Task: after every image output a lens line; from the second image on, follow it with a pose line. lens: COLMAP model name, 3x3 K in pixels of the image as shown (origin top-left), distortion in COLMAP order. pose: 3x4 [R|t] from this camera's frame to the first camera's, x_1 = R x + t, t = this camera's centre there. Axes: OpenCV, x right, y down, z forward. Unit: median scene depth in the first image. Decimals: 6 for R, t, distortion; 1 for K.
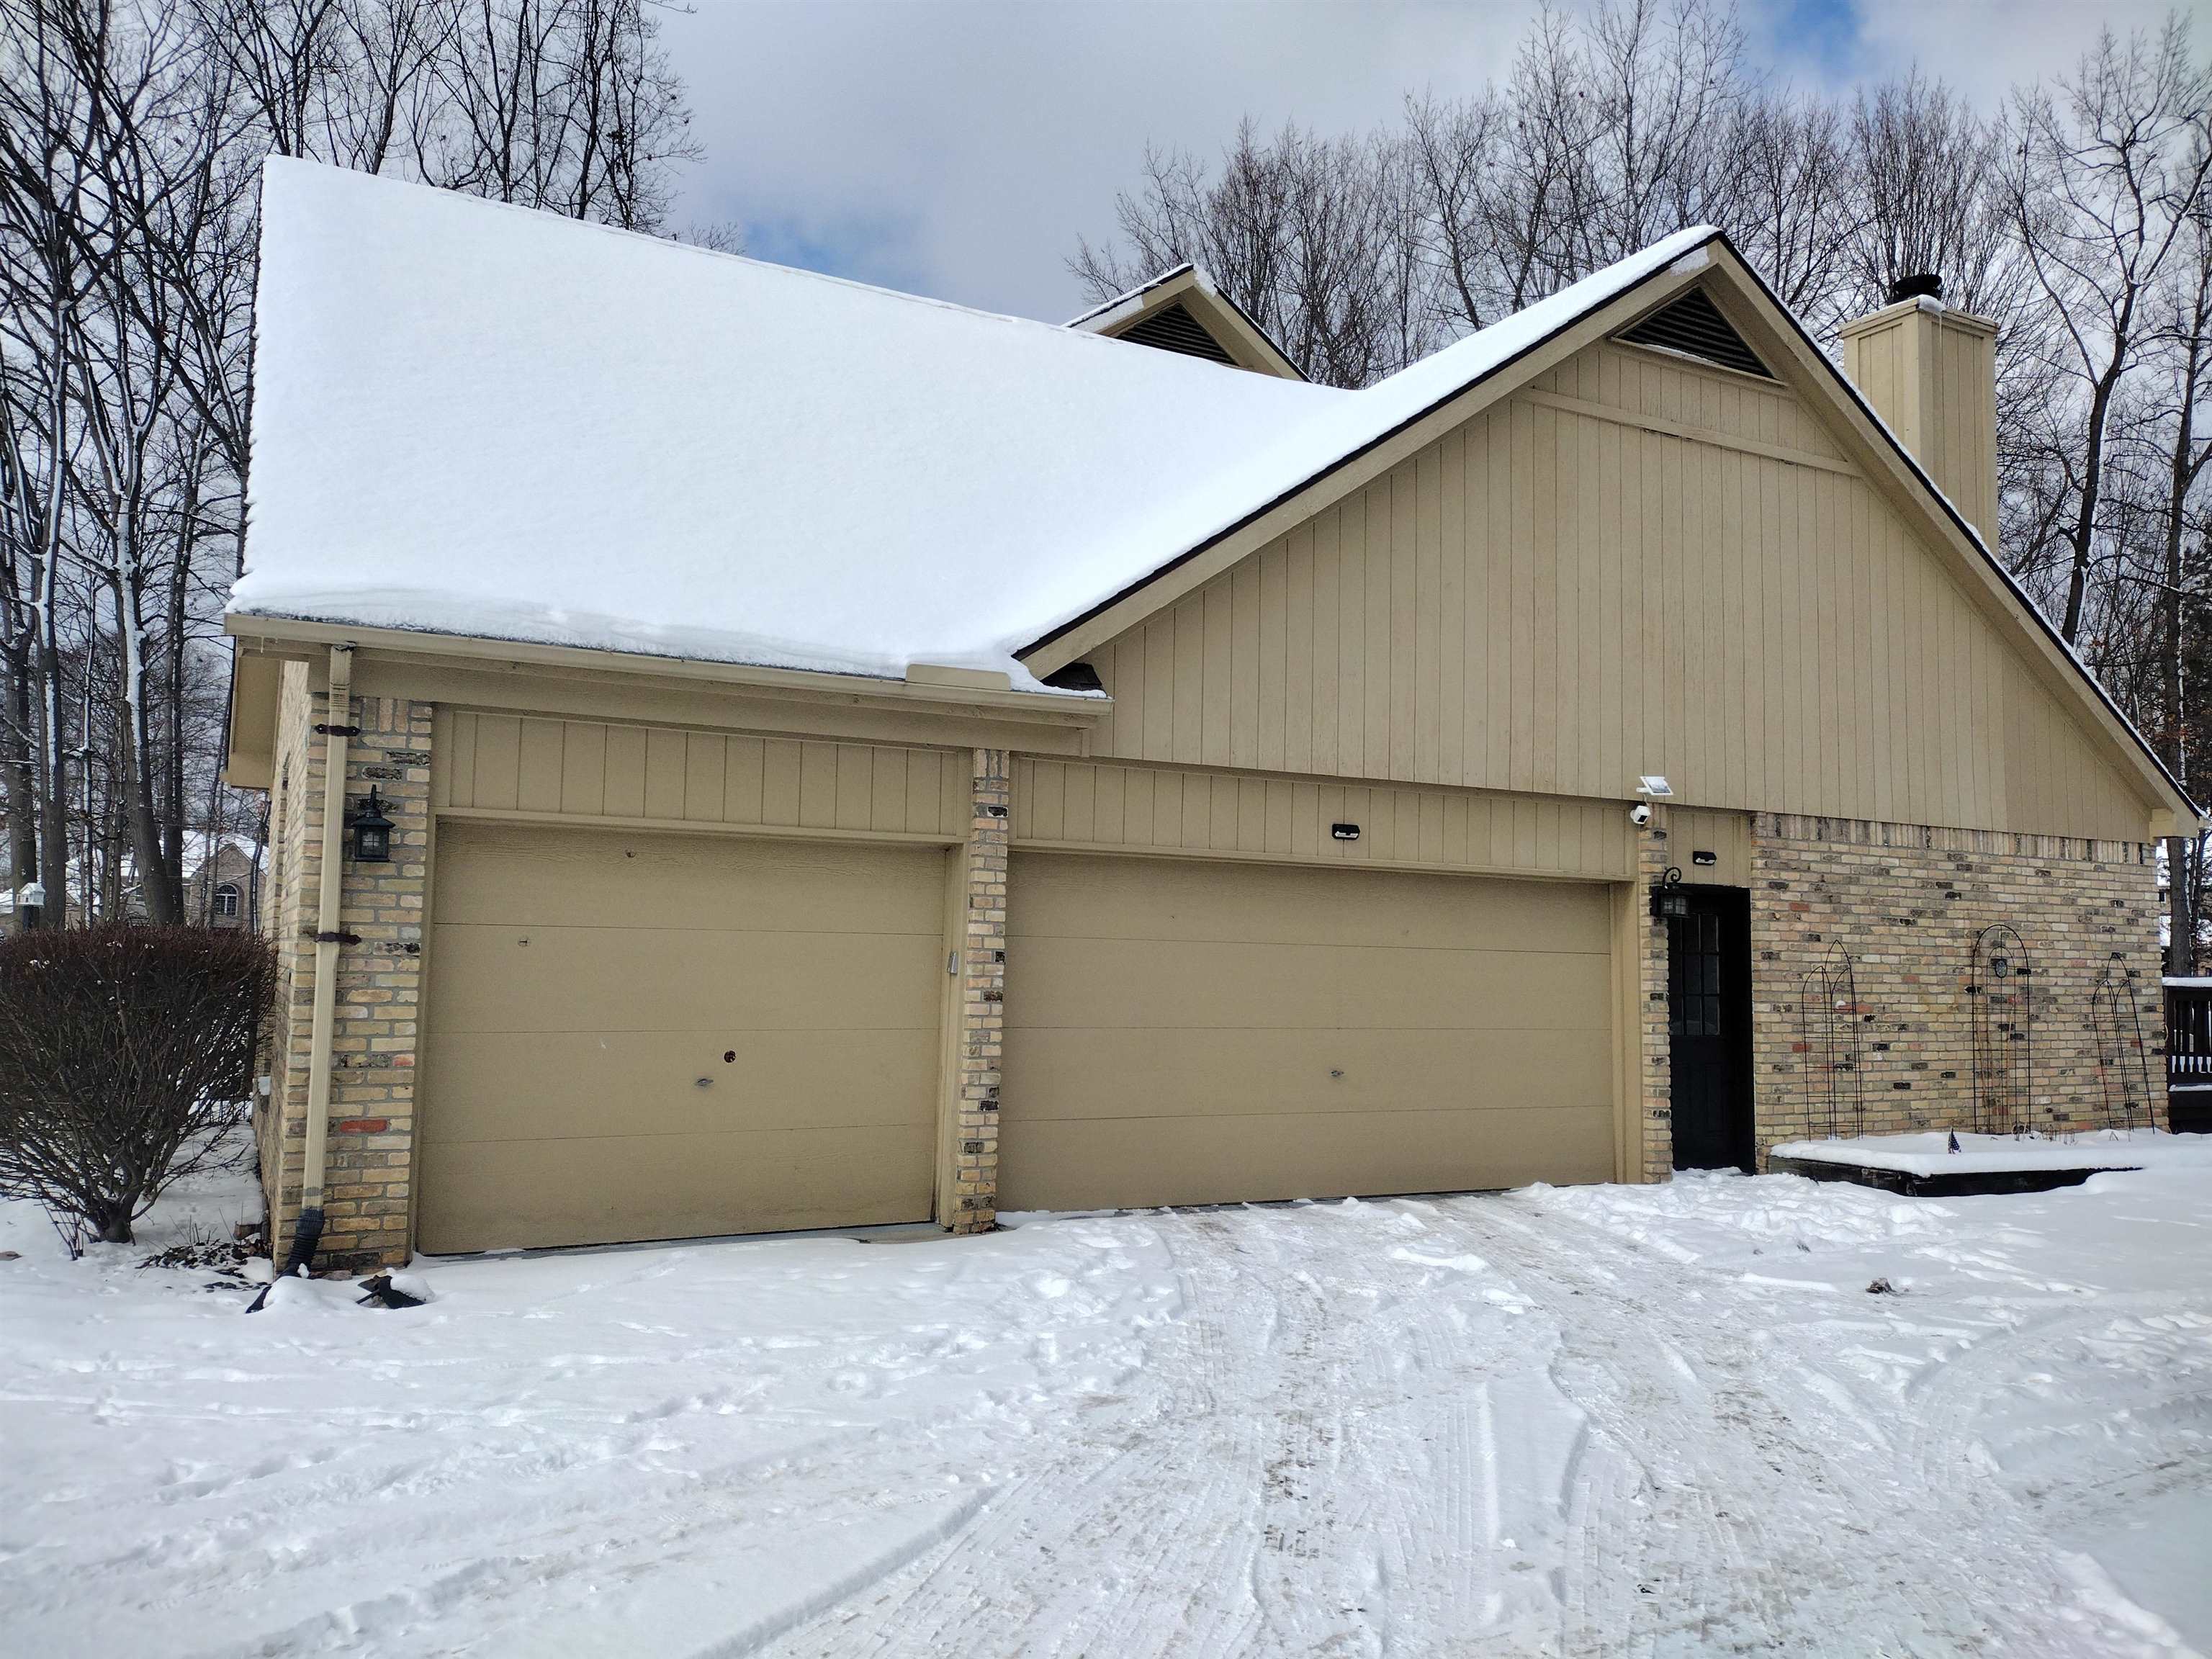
lens RADIAL K [[1629.8, 0, 1106.4], [0, 1629.8, 834.1], [0, 0, 1]] dist [0.040757, -0.014406]
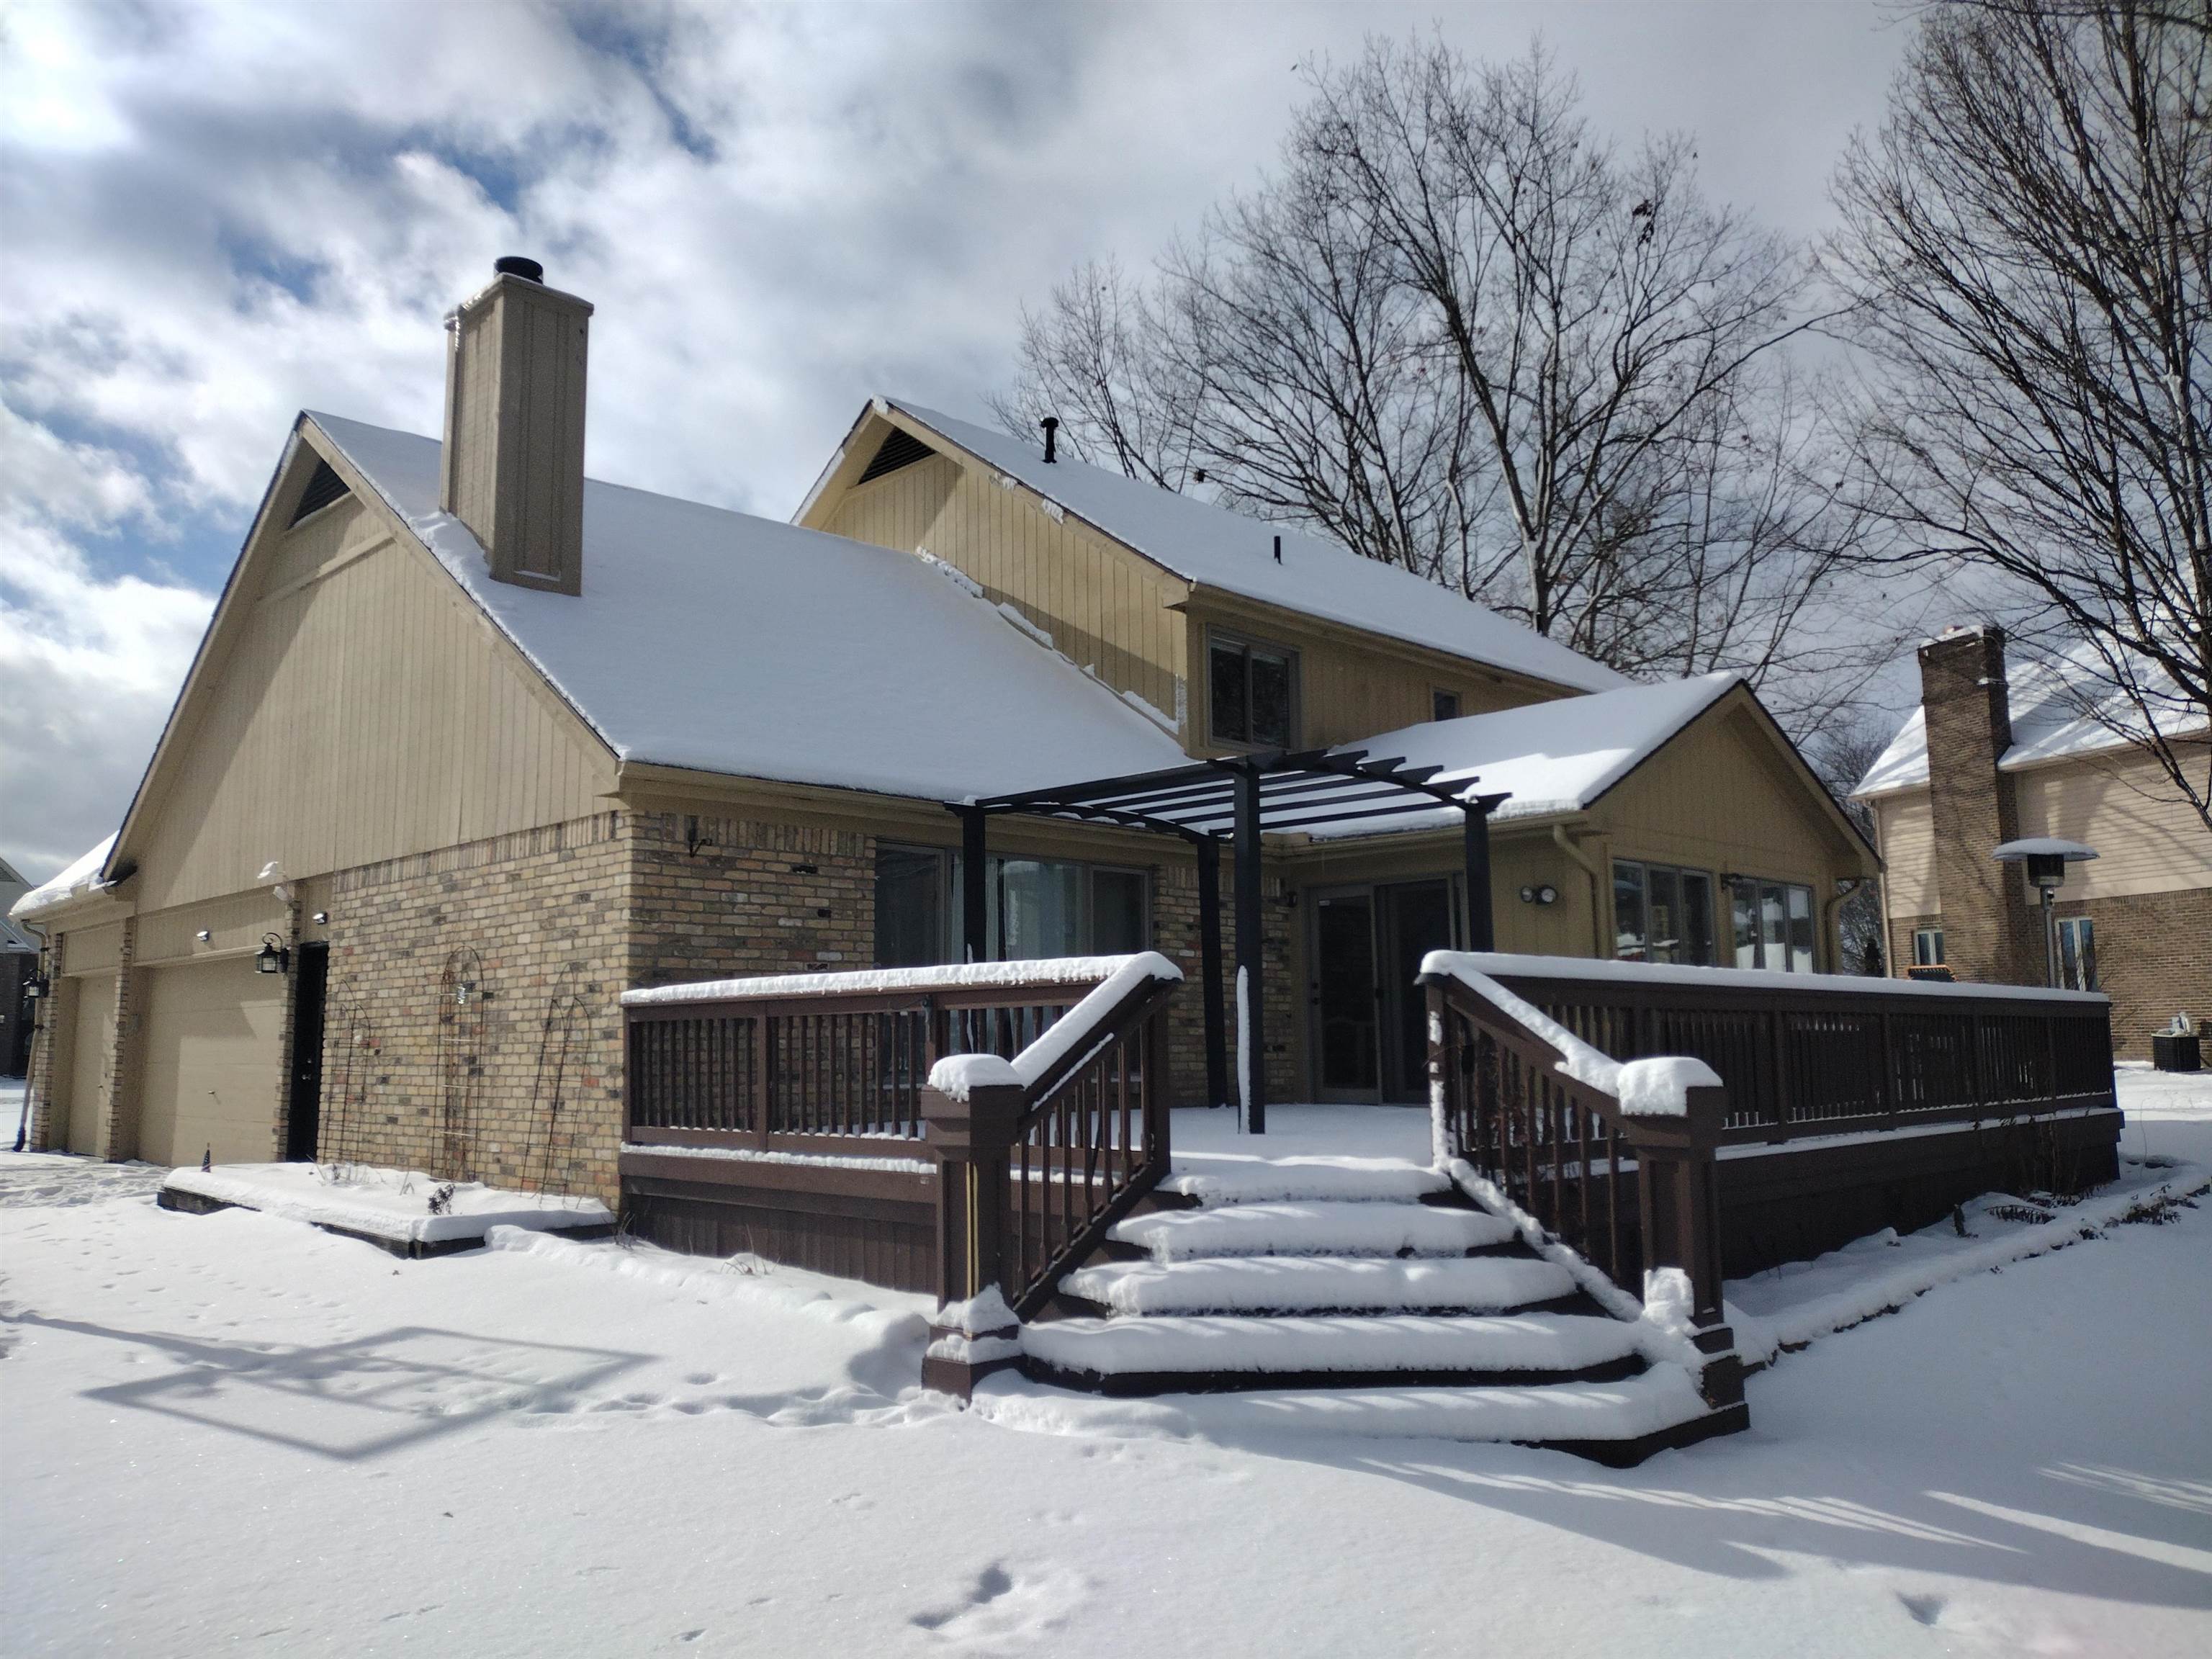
lens RADIAL K [[1629.8, 0, 1097.6], [0, 1629.8, 821.5], [0, 0, 1]] dist [0.040757, -0.014406]
pose [[0.272631, -0.149050, -0.950503, 1.431619], [0.090602, 0.987514, -0.128866, 0.129006], [0.957843, -0.050984, 0.282731, 1.036501]]
